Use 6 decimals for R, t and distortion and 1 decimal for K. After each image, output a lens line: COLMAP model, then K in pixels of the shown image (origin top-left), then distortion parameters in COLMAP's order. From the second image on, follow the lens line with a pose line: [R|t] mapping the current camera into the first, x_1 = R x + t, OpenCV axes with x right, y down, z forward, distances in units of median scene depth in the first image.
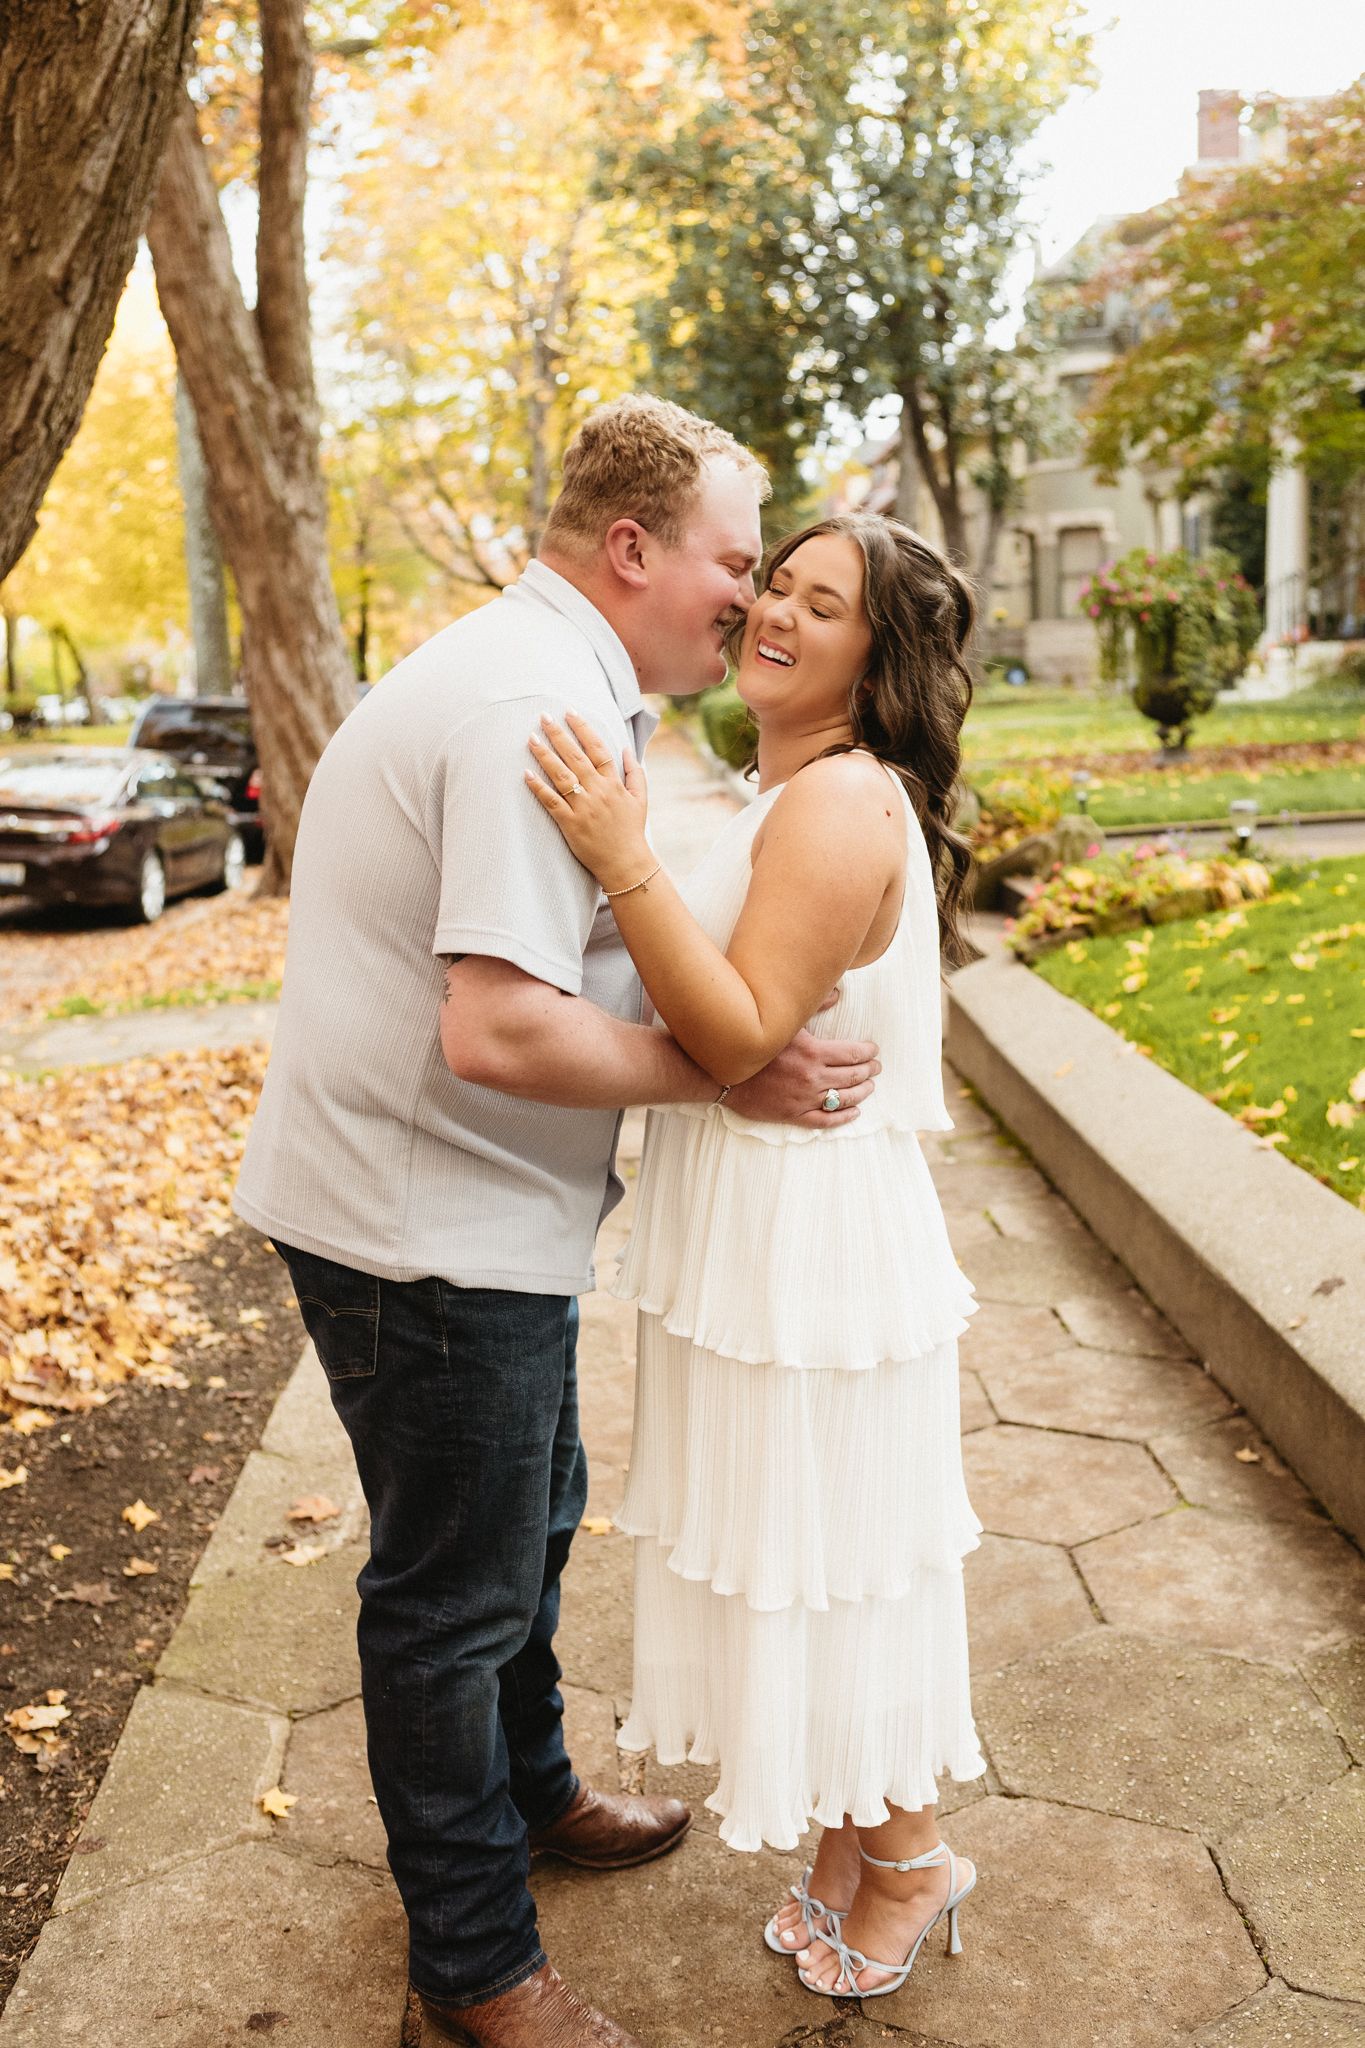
lens RADIAL K [[1976.3, 0, 681.0], [0, 1976.3, 1008.1], [0, 0, 1]] dist [0.014888, 0.000000]
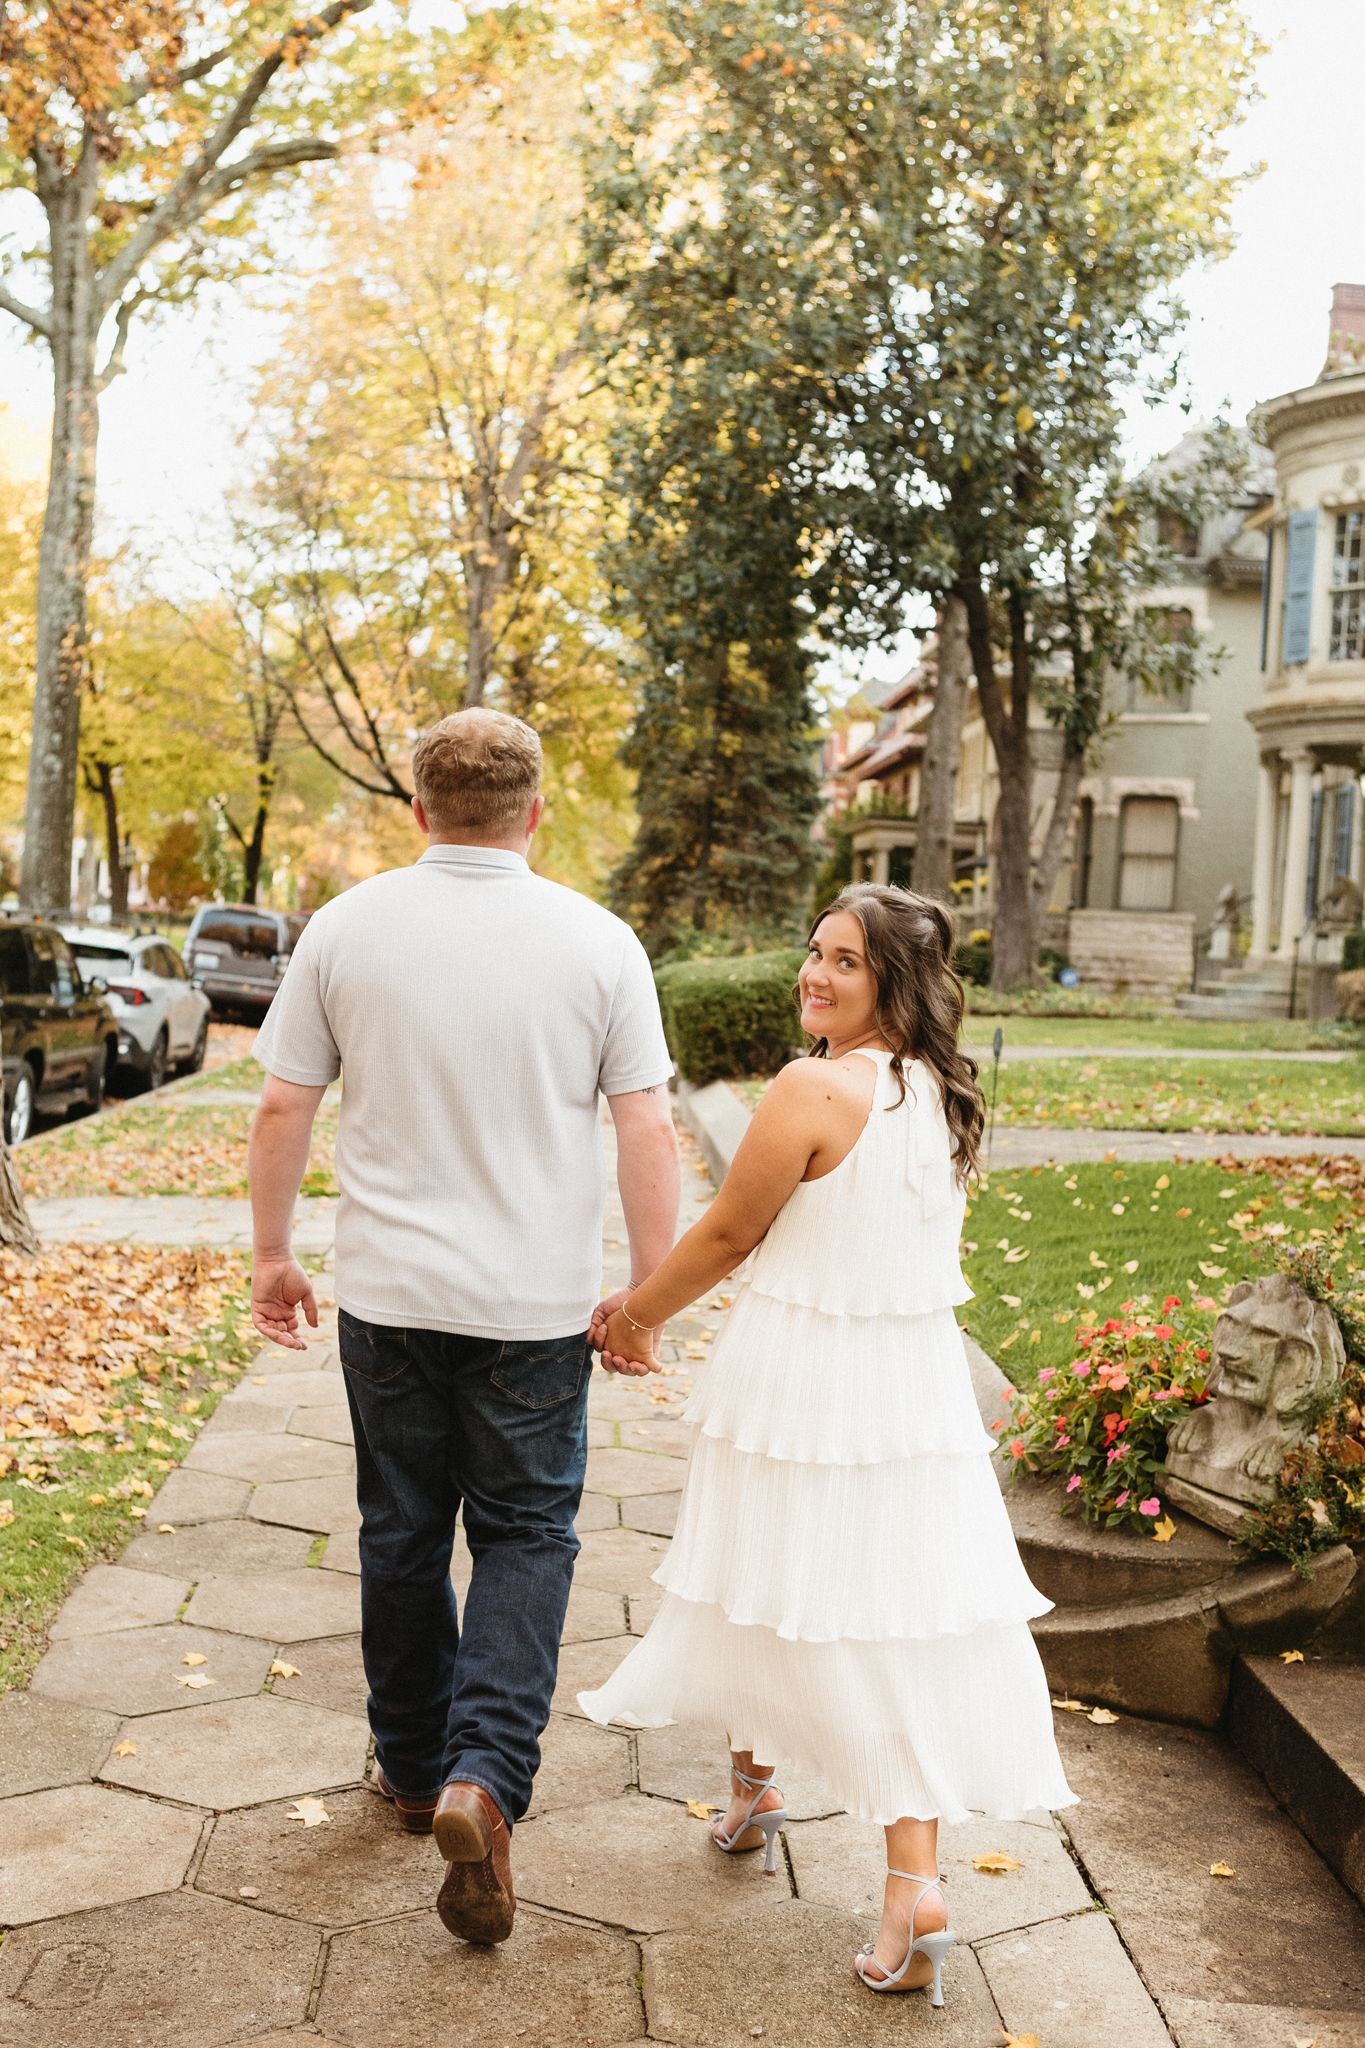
lens RADIAL K [[2192.7, 0, 682.5], [0, 2192.7, 1027.6], [0, 0, 1]] dist [0.030908, 0.000000]
pose [[0.995143, 0.094901, 0.026150, 0.004248], [-0.090962, 0.988072, -0.124255, -0.089320], [-0.037630, 0.121272, 0.991906, 0.511381]]
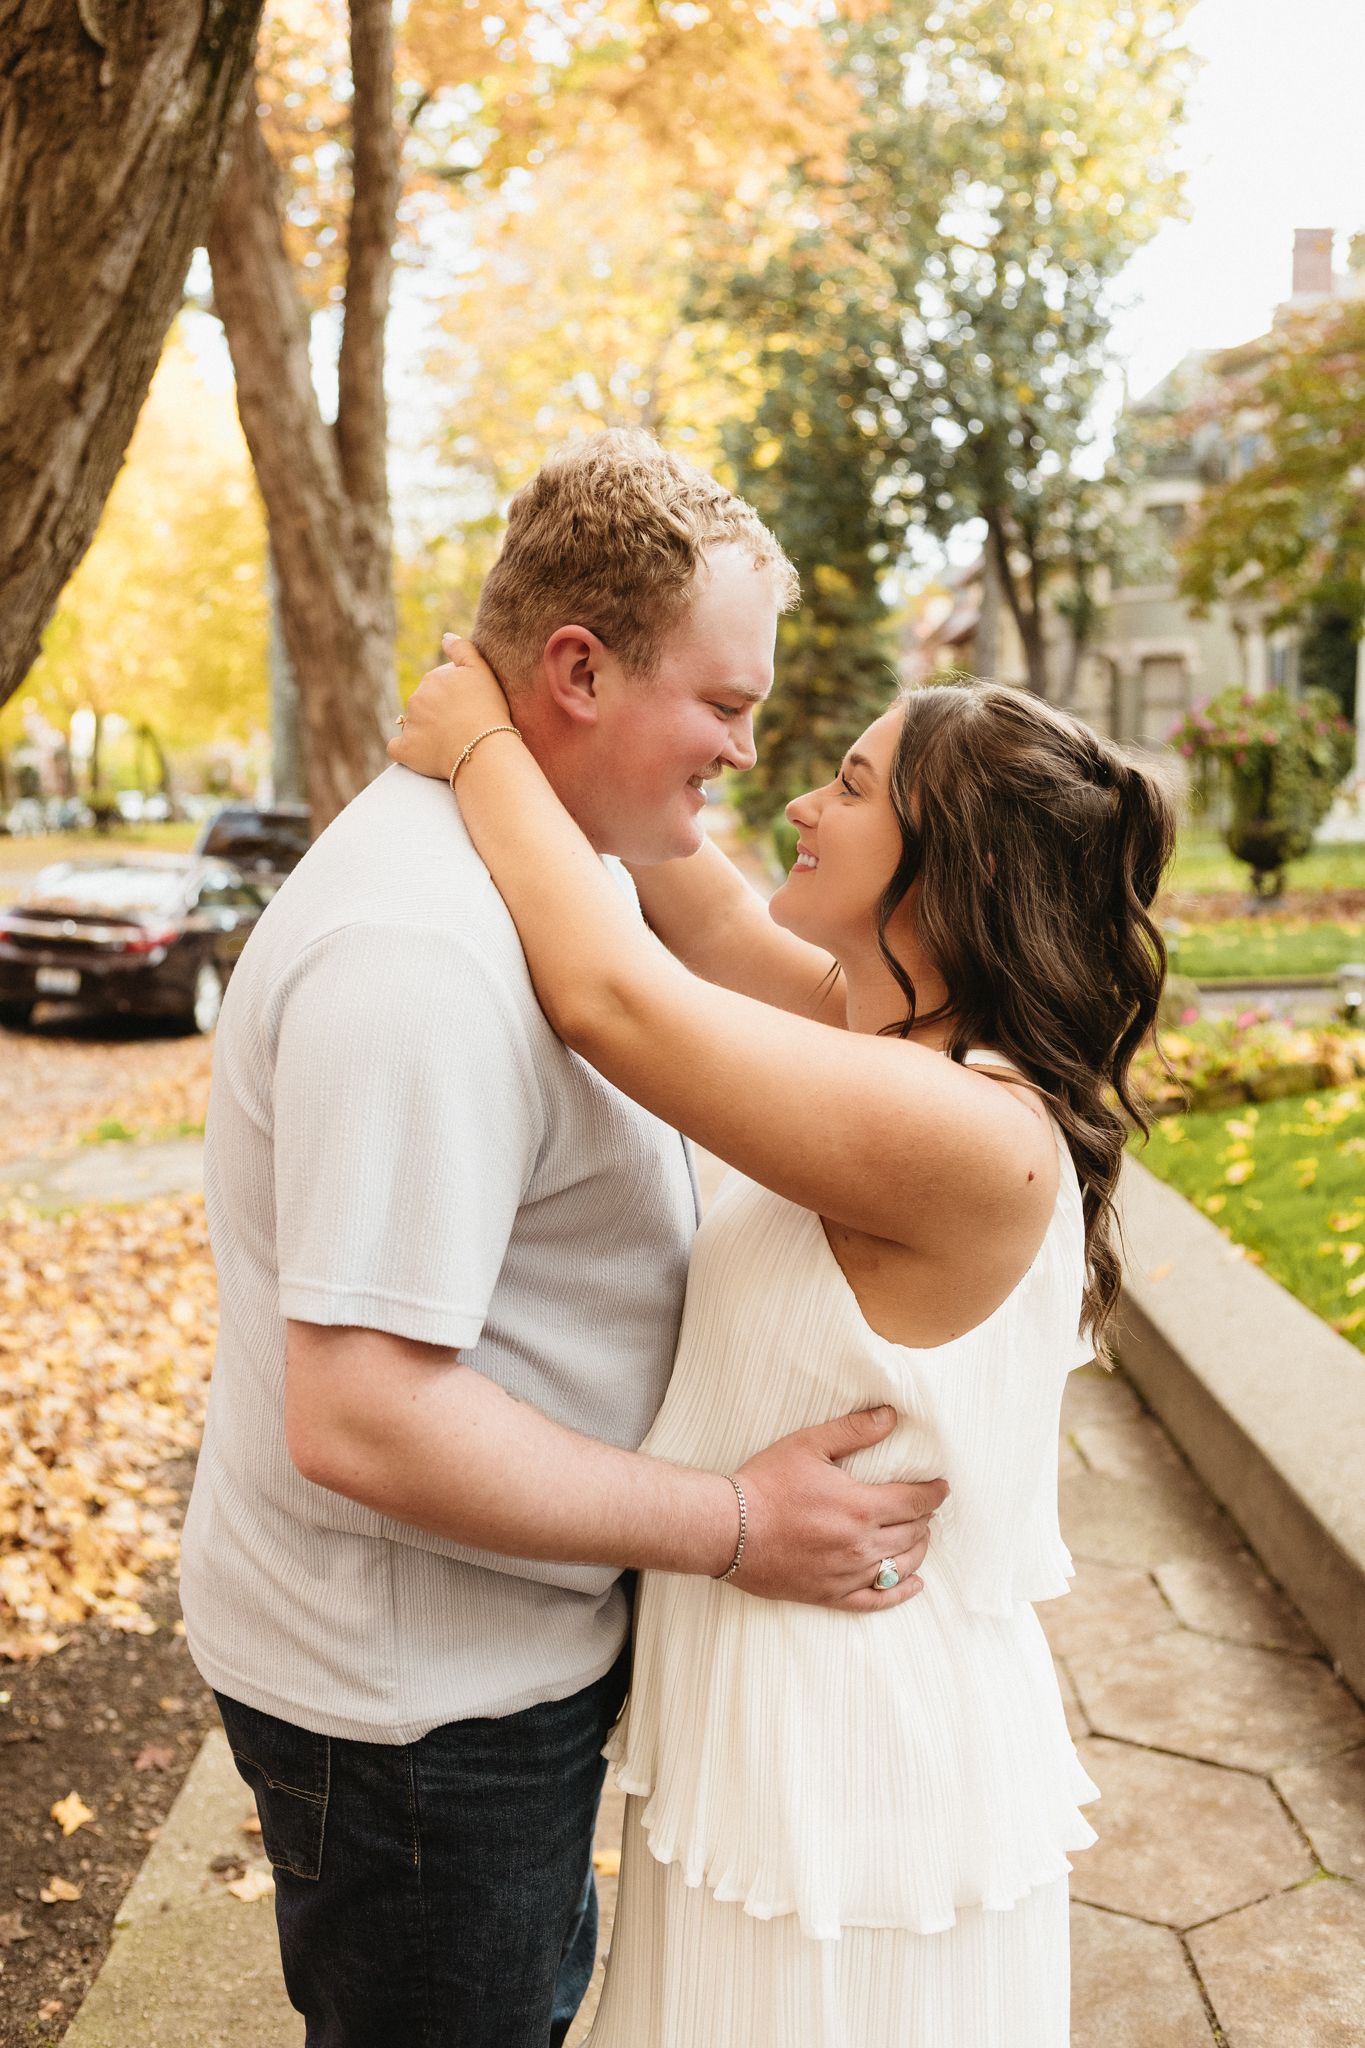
lens RADIAL K [[1976.3, 0, 660.7], [0, 1976.3, 1018.1], [0, 0, 1]] dist [0.014888, 0.000000]
pose [[0.998457, 0.033882, -0.043997, 0.001253], [-0.036069, 0.998102, -0.049911, -0.013494], [0.042222, 0.051420, 0.997784, 0.038716]]
